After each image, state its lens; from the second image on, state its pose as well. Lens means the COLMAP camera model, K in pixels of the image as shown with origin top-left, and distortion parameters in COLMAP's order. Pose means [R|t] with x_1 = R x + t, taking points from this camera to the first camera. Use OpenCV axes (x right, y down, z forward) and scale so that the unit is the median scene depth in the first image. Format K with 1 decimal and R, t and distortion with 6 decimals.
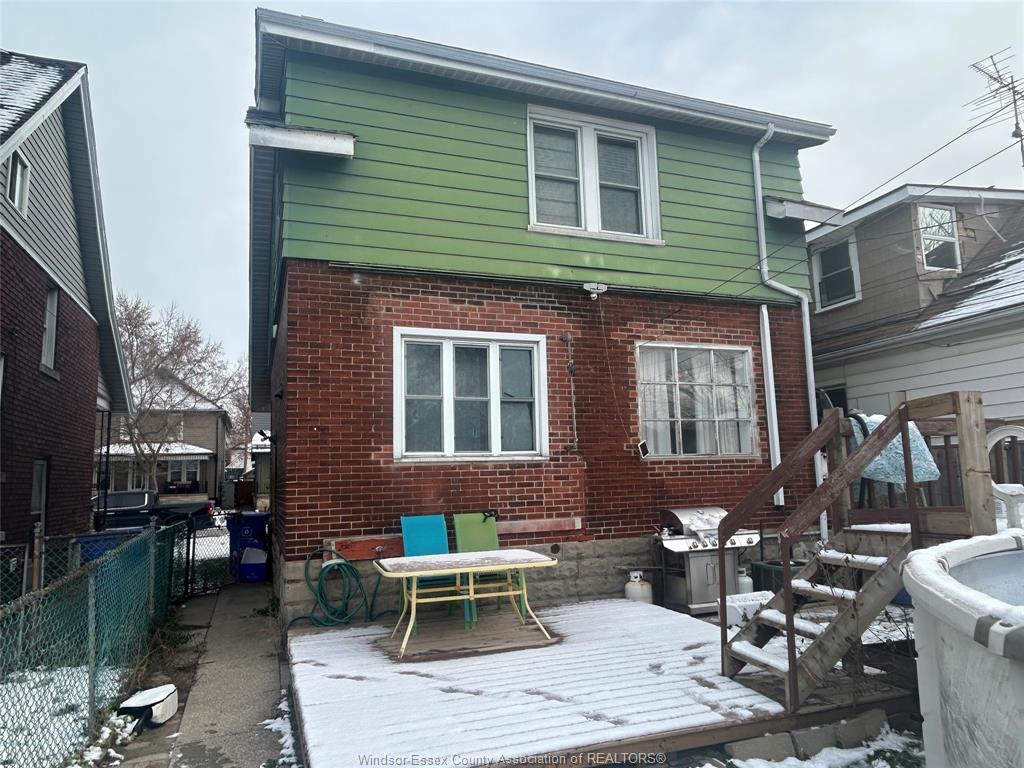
lens RADIAL K [[664.9, 0, 512.2], [0, 664.9, 385.7], [0, 0, 1]] dist [0.011557, -0.002494]
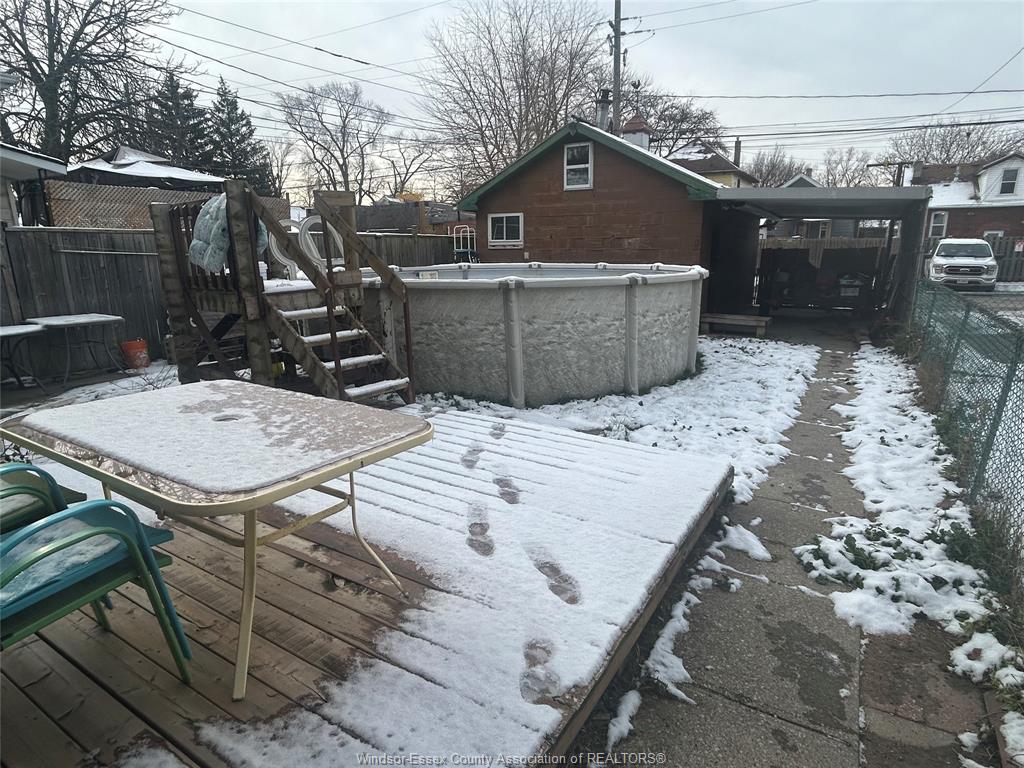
lens RADIAL K [[573.7, 0, 514.0], [0, 573.7, 382.9], [0, 0, 1]] dist [0.001316, 0.000659]
pose [[-0.605007, -0.152946, 0.781392, -0.621132], [-0.081241, 0.988113, 0.130506, 0.224952], [-0.792065, 0.015476, -0.610241, 1.412522]]
